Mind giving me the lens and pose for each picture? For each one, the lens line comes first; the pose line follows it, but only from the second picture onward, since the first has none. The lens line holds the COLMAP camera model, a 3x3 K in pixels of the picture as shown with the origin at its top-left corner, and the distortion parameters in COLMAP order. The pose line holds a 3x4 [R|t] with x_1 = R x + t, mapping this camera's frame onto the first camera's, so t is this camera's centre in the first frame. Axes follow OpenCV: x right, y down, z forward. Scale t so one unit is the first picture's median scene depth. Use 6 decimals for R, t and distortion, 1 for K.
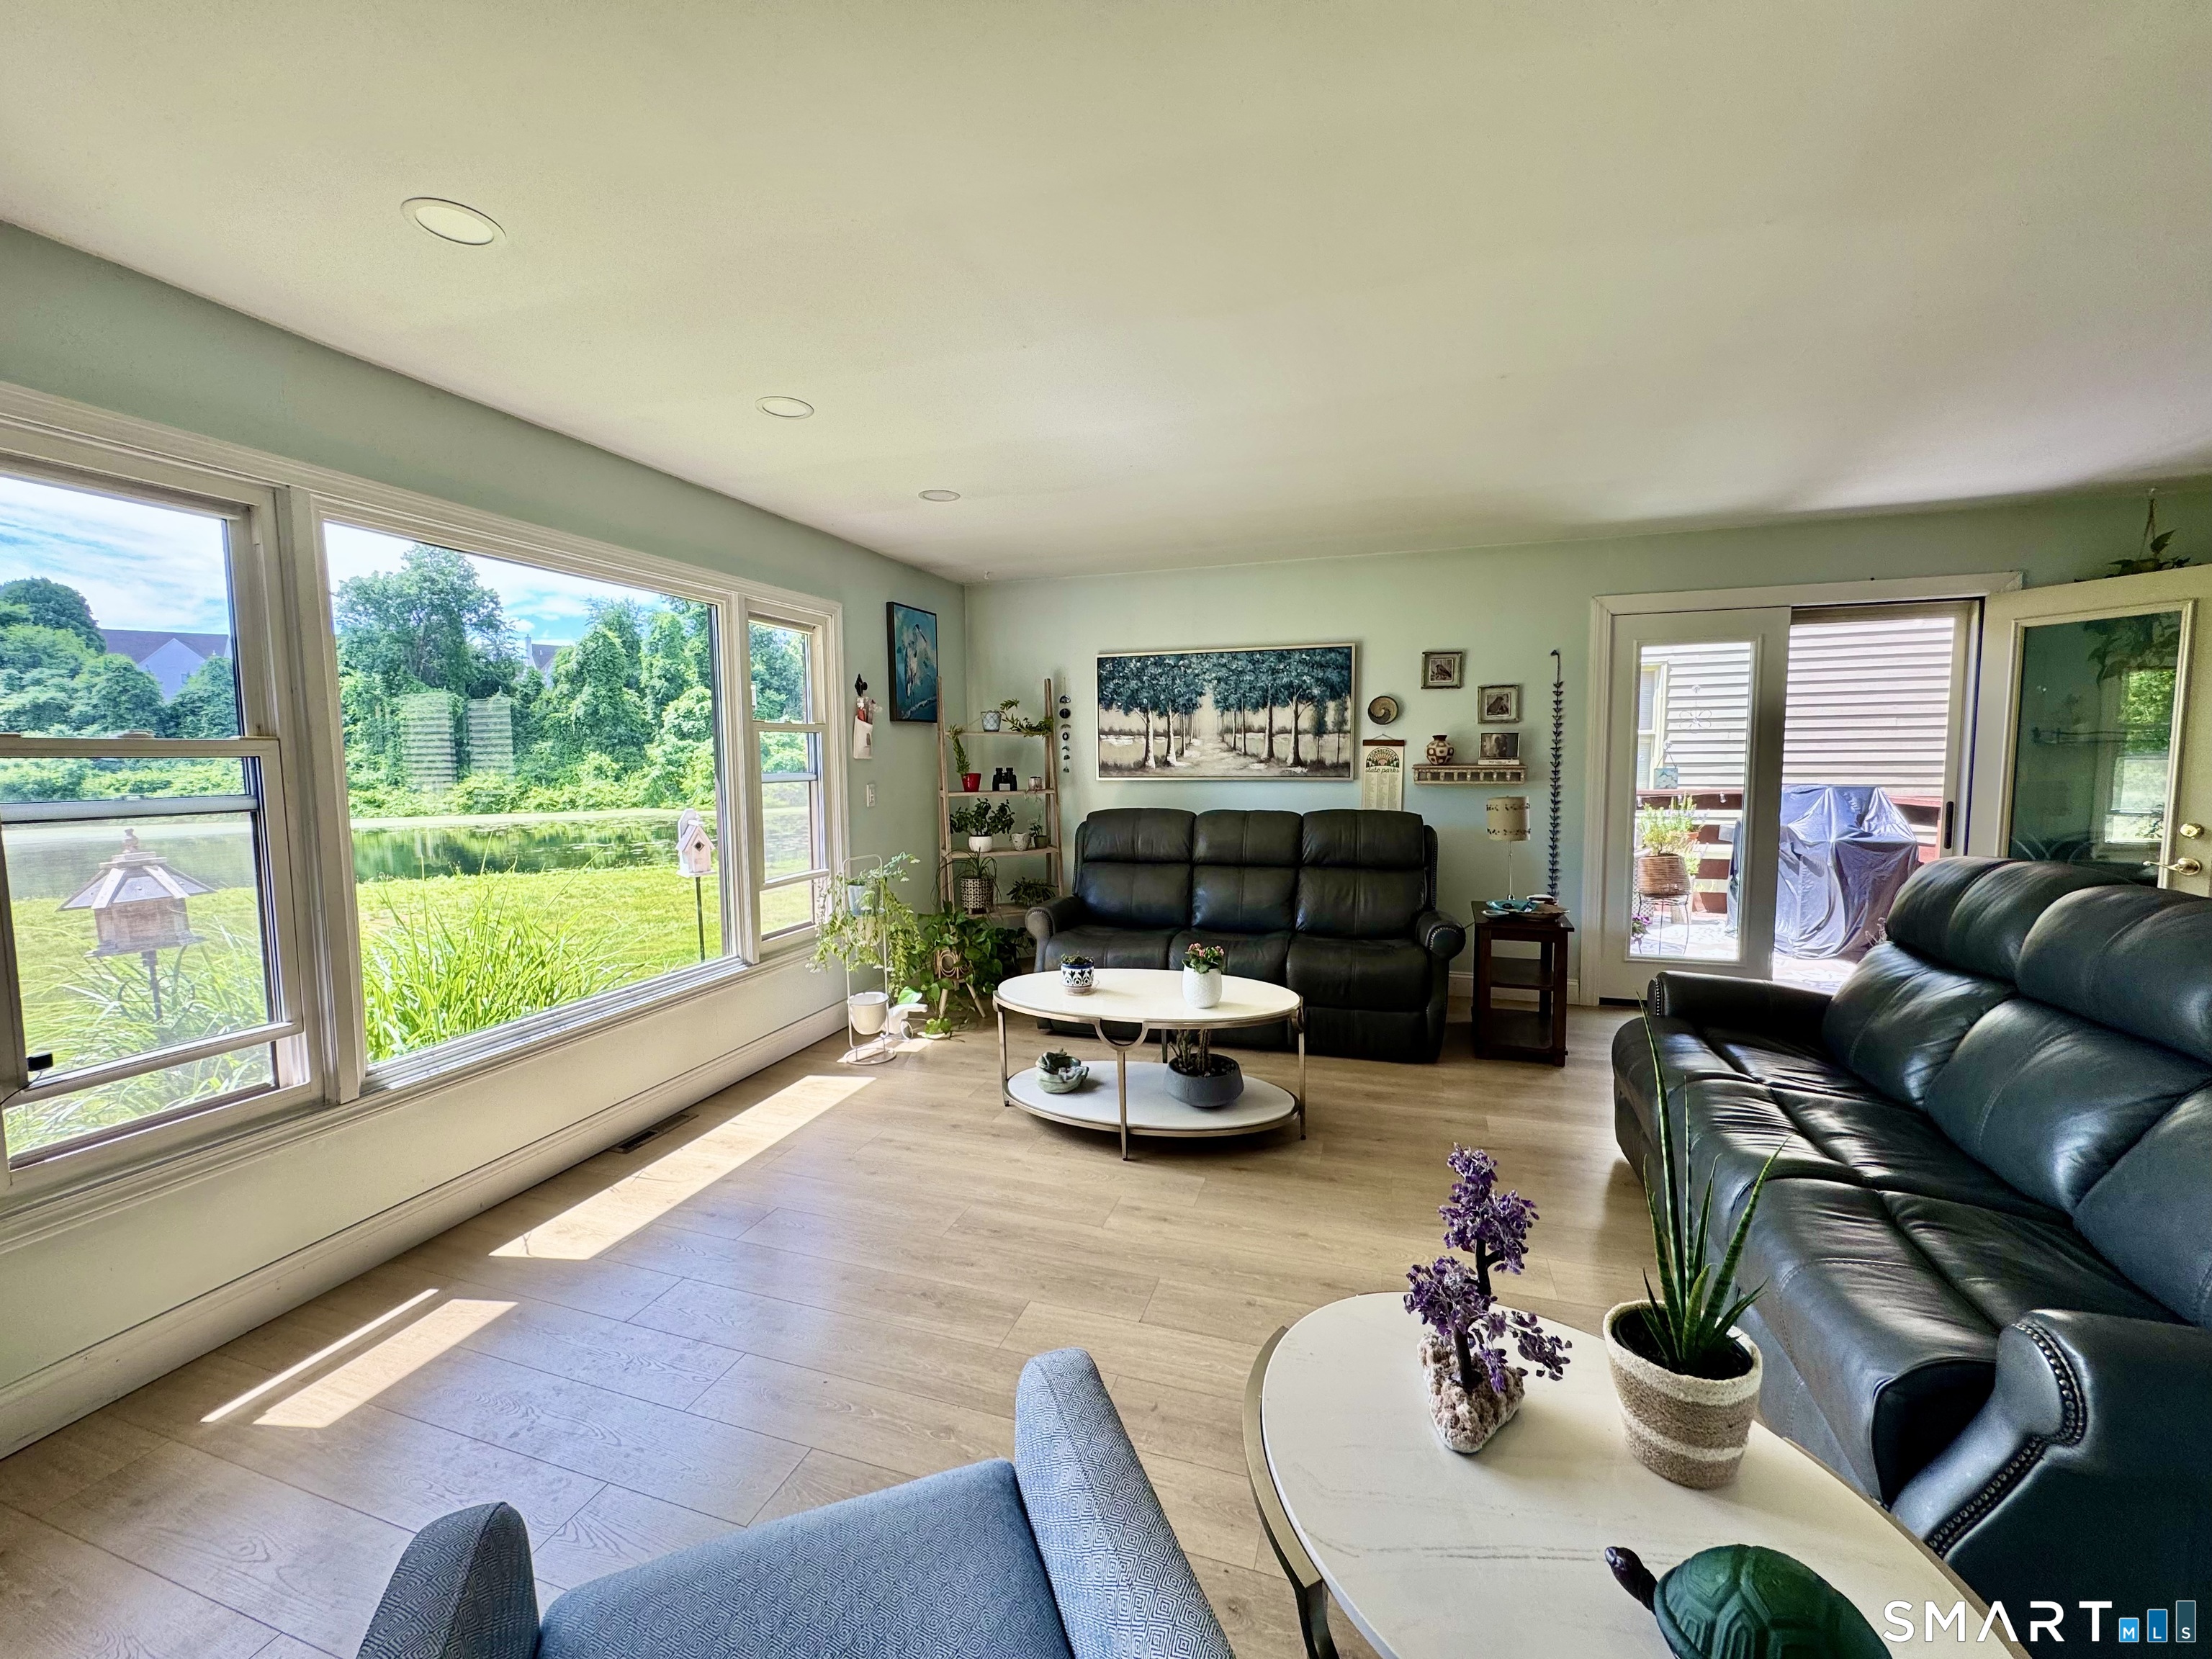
lens RADIAL K [[881.2, 0, 1105.2], [0, 881.2, 825.1], [0, 0, 1]] dist [-0.002269, 0.000652]
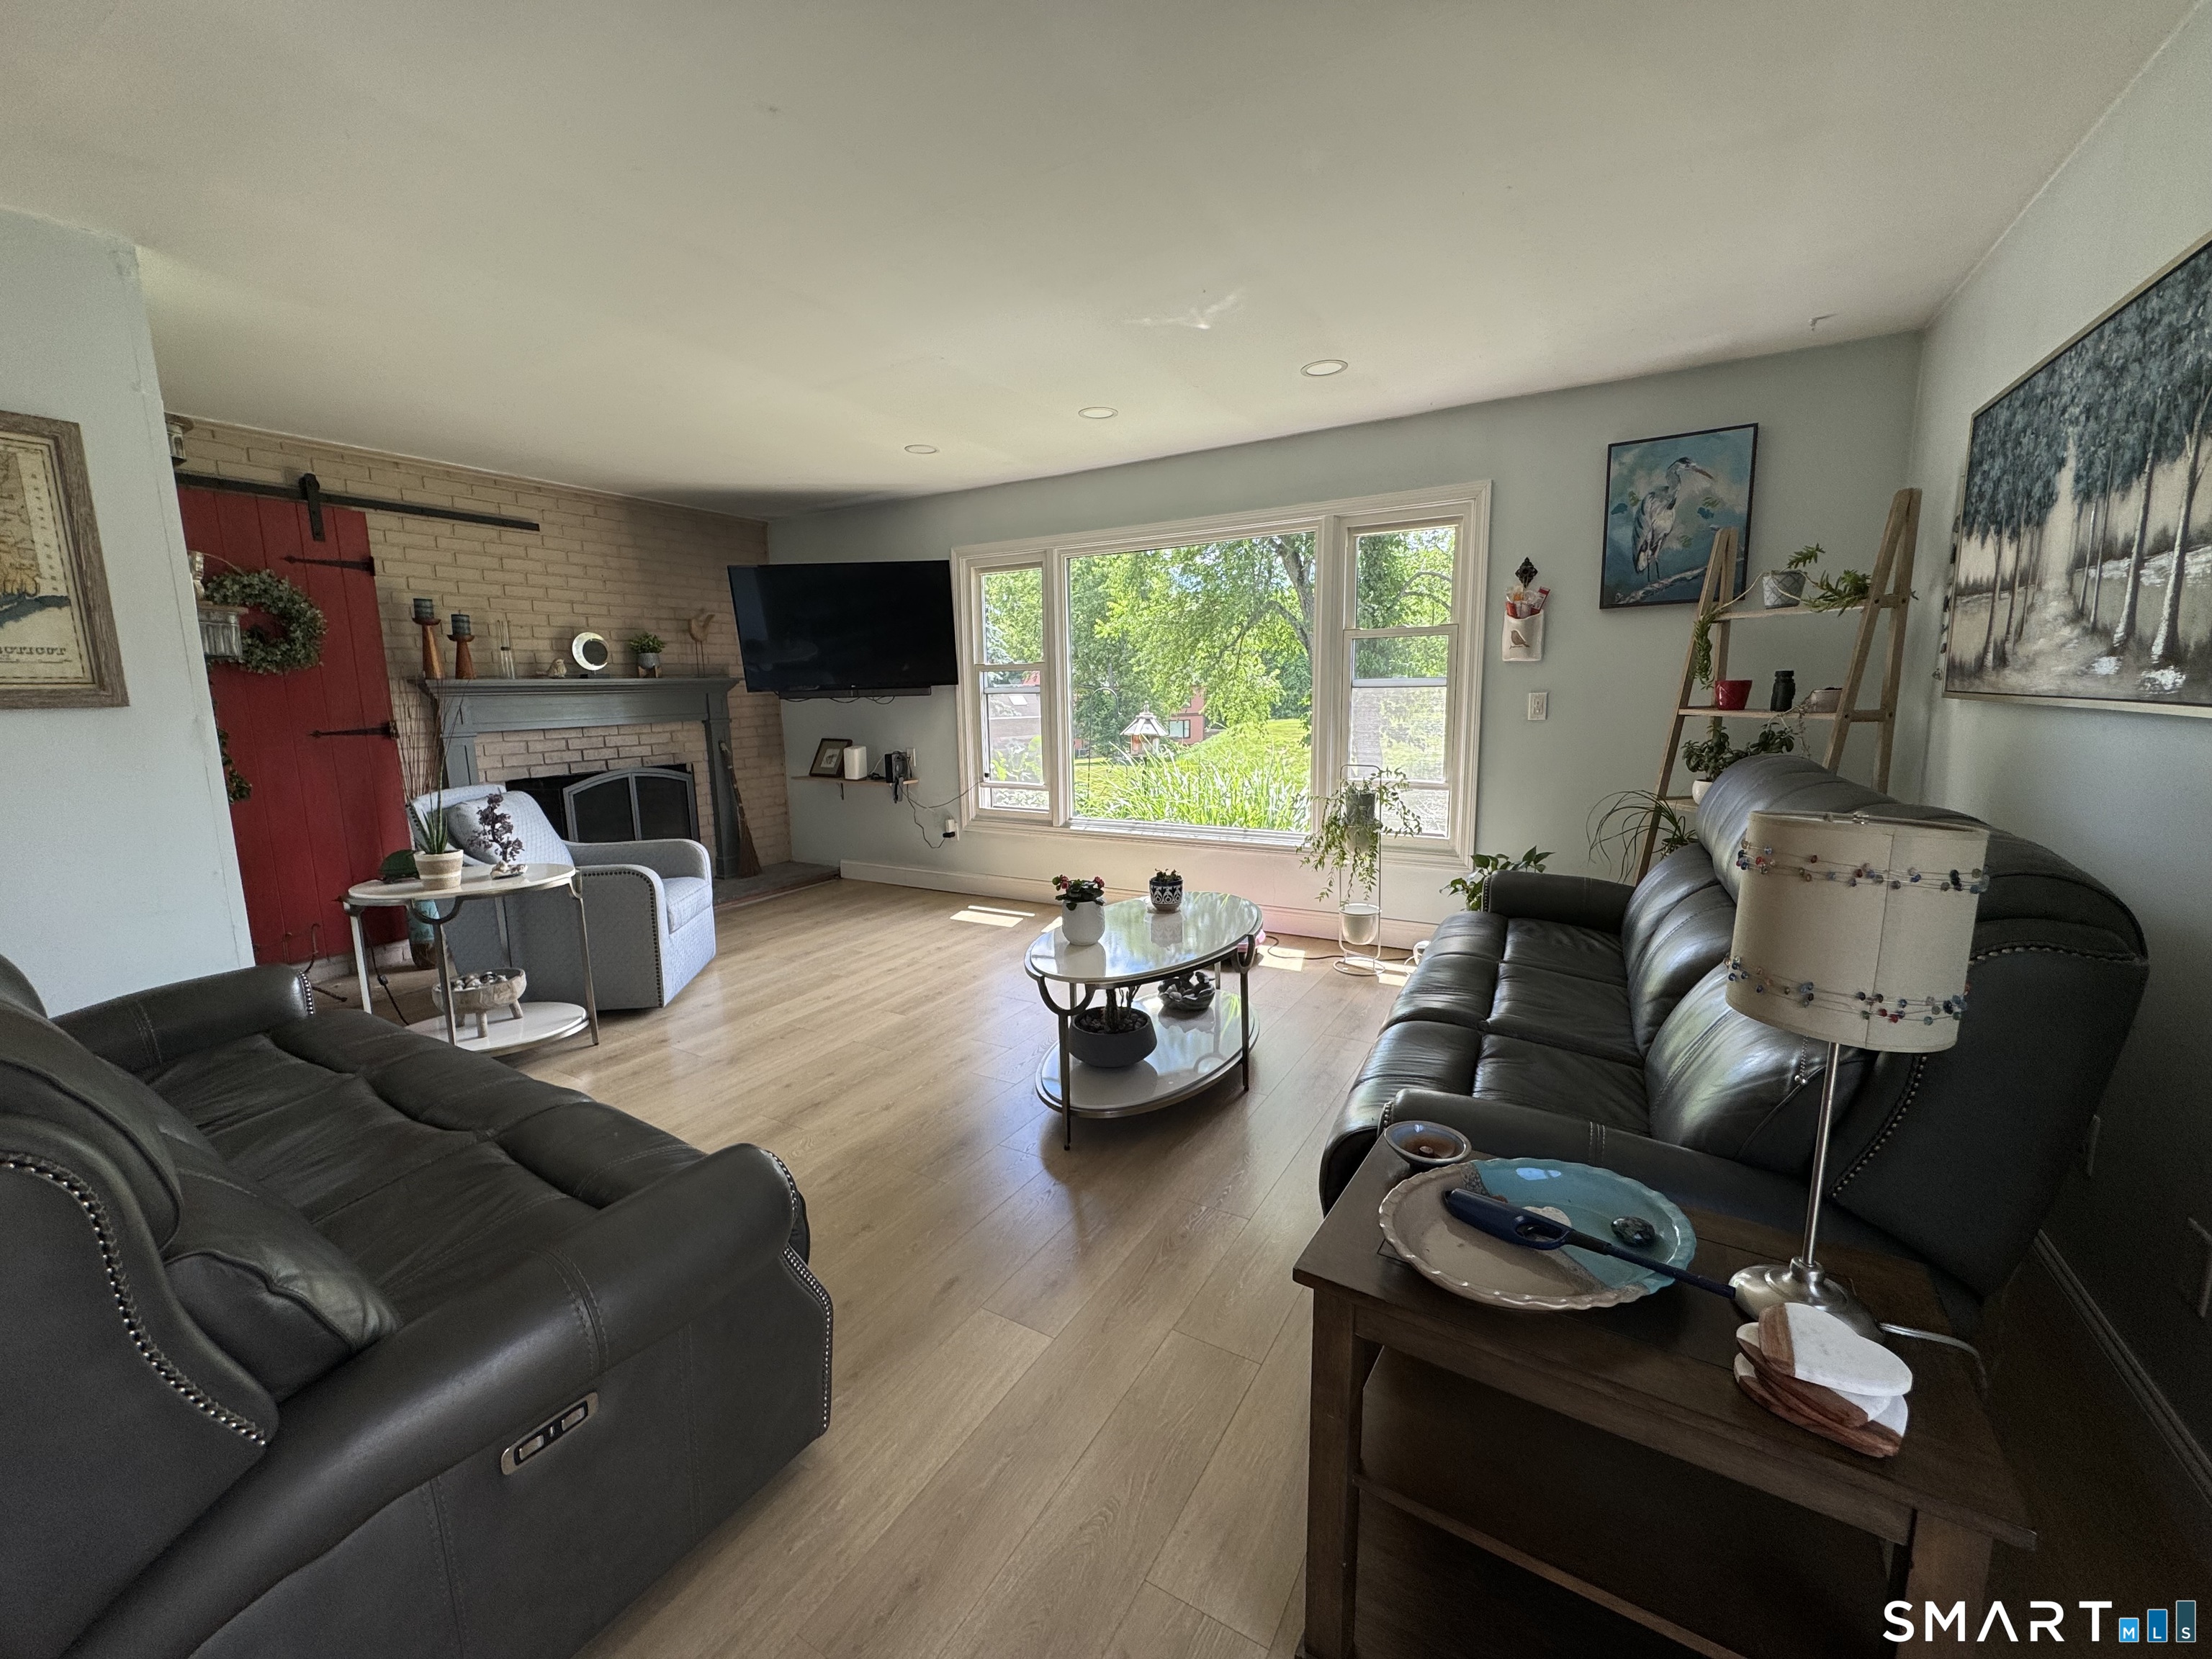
lens RADIAL K [[881.2, 0, 1105.2], [0, 881.2, 825.1], [0, 0, 1]] dist [-0.002269, 0.000652]
pose [[-0.216978, 0.167327, -0.961729, 0.054188], [-0.056889, 0.981358, 0.183577, -0.004552], [0.974517, 0.094544, -0.203414, 0.067917]]
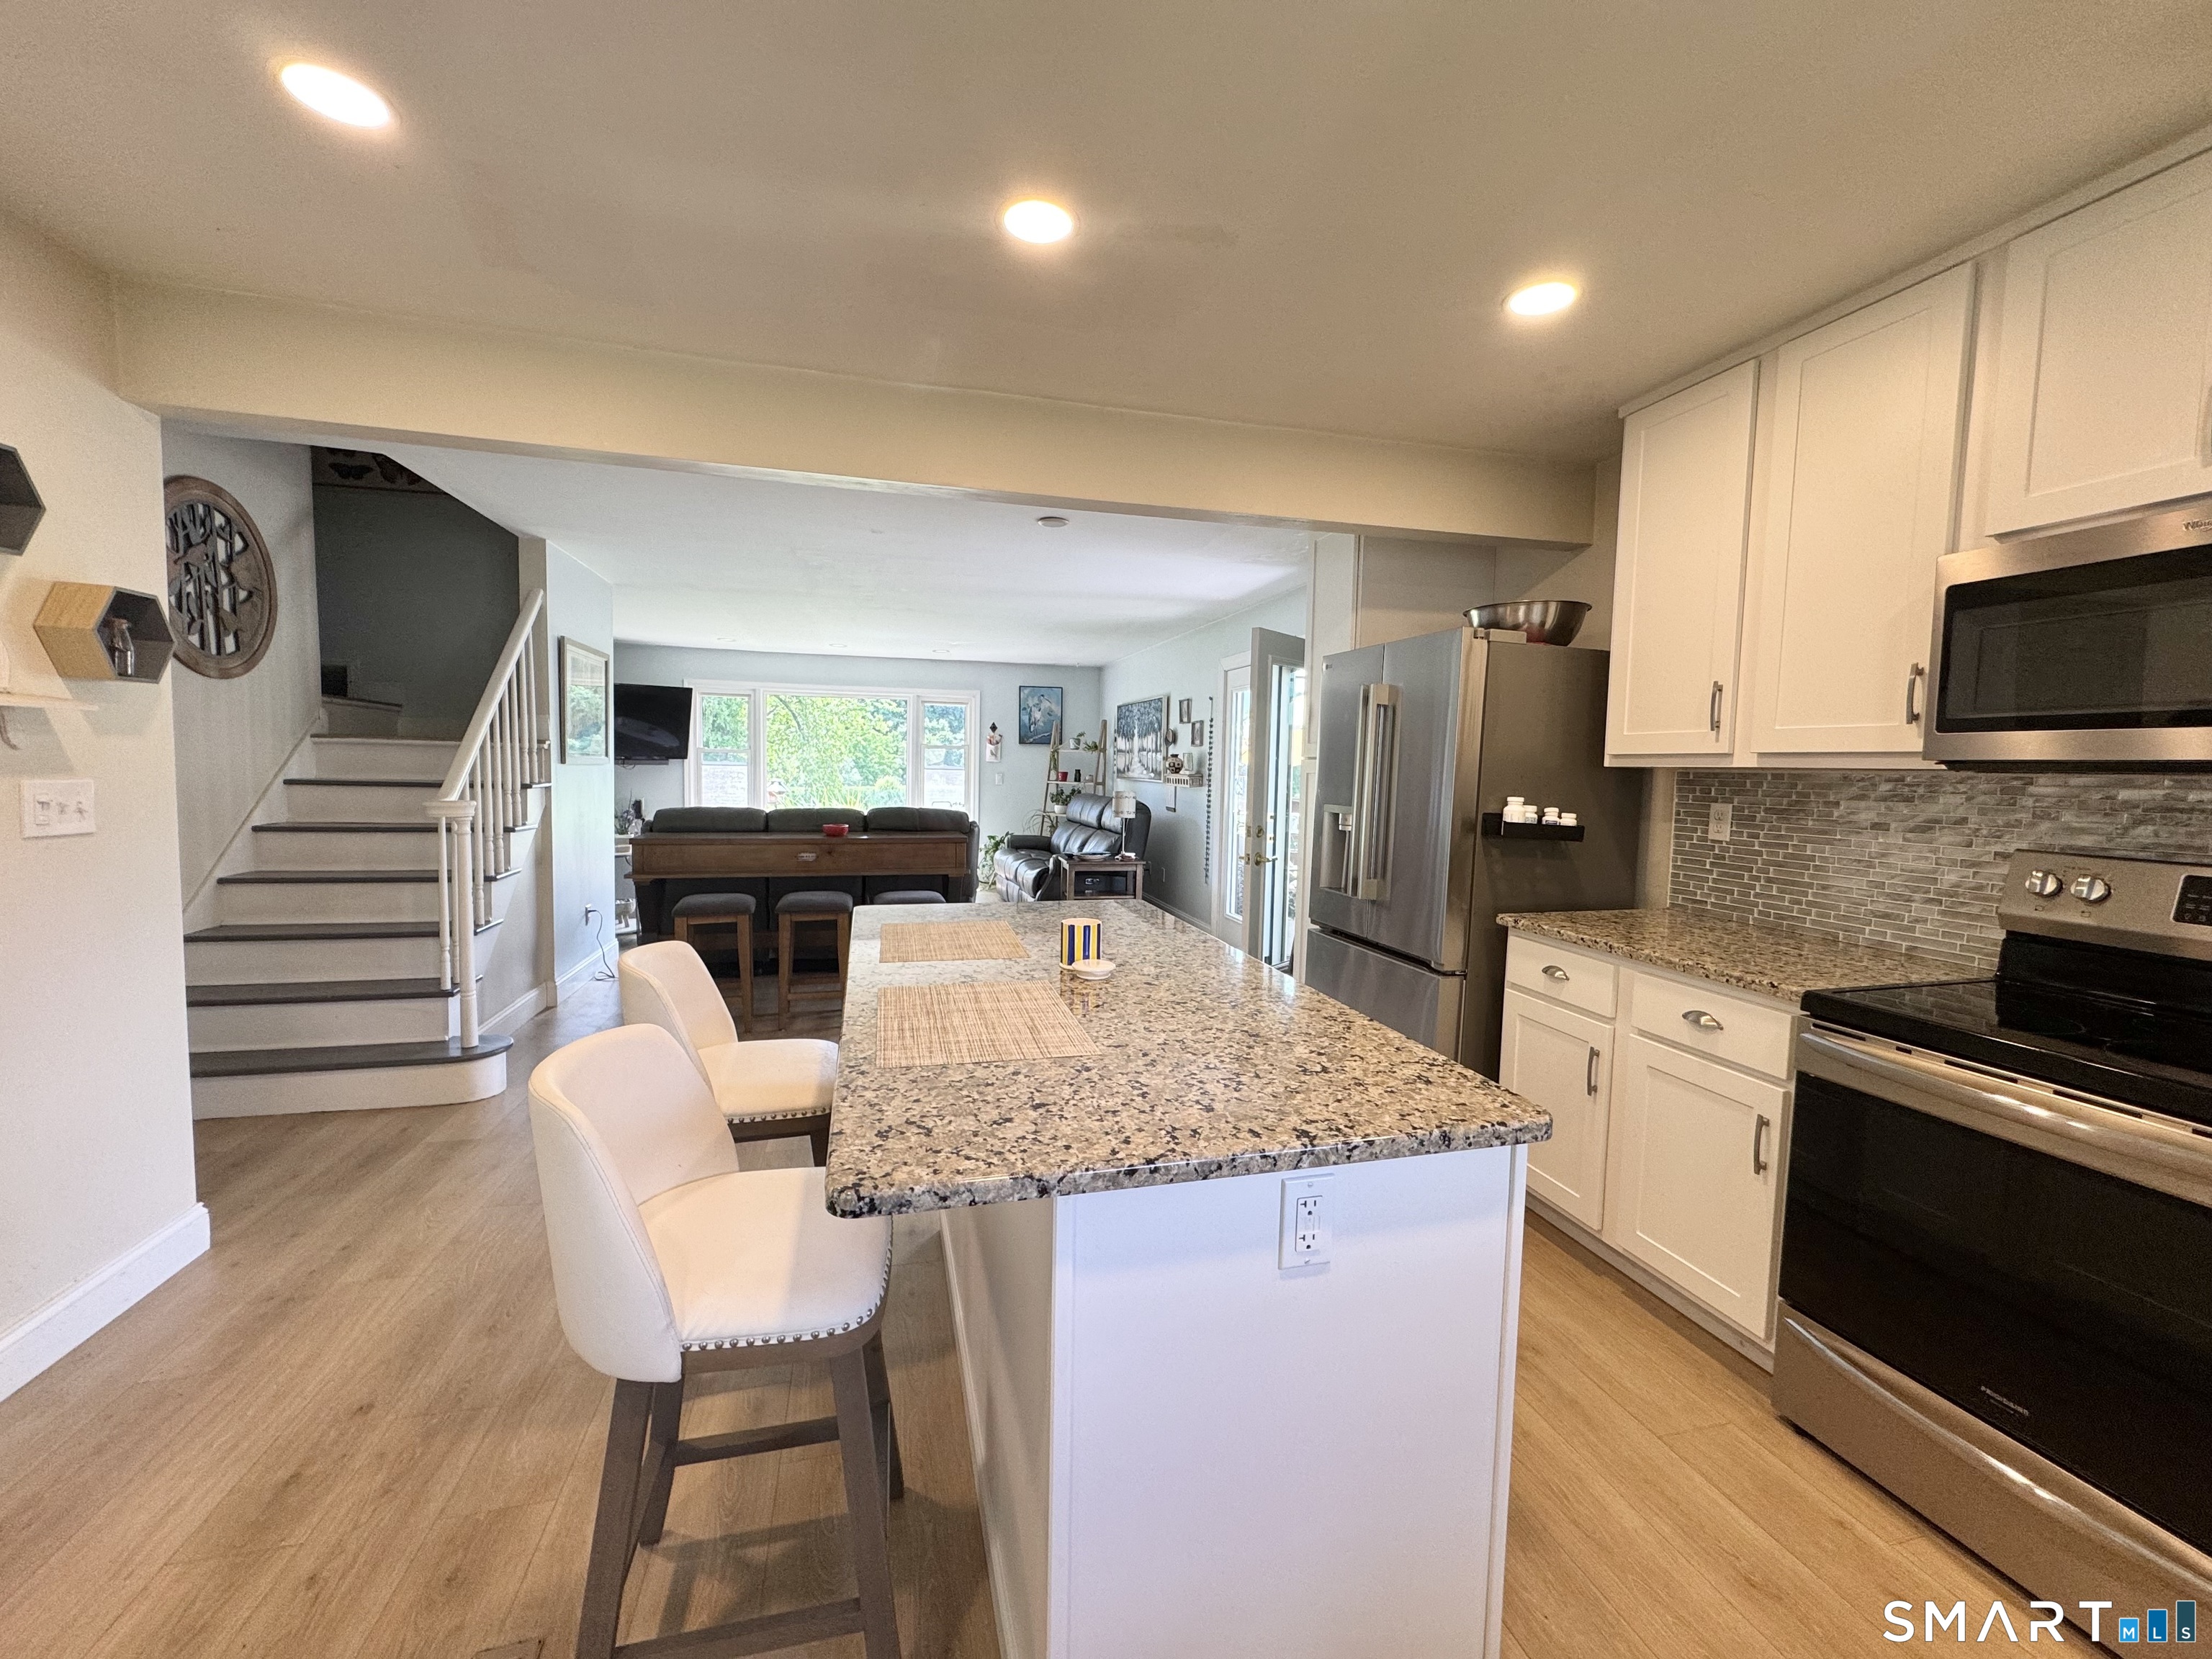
lens RADIAL K [[881.2, 0, 1105.2], [0, 881.2, 825.1], [0, 0, 1]] dist [-0.002269, 0.000652]
pose [[0.540687, 0.079803, -0.837430, 0.142027], [-0.095435, 0.994882, 0.033190, -0.001589], [0.835793, 0.061975, 0.545536, 0.006067]]
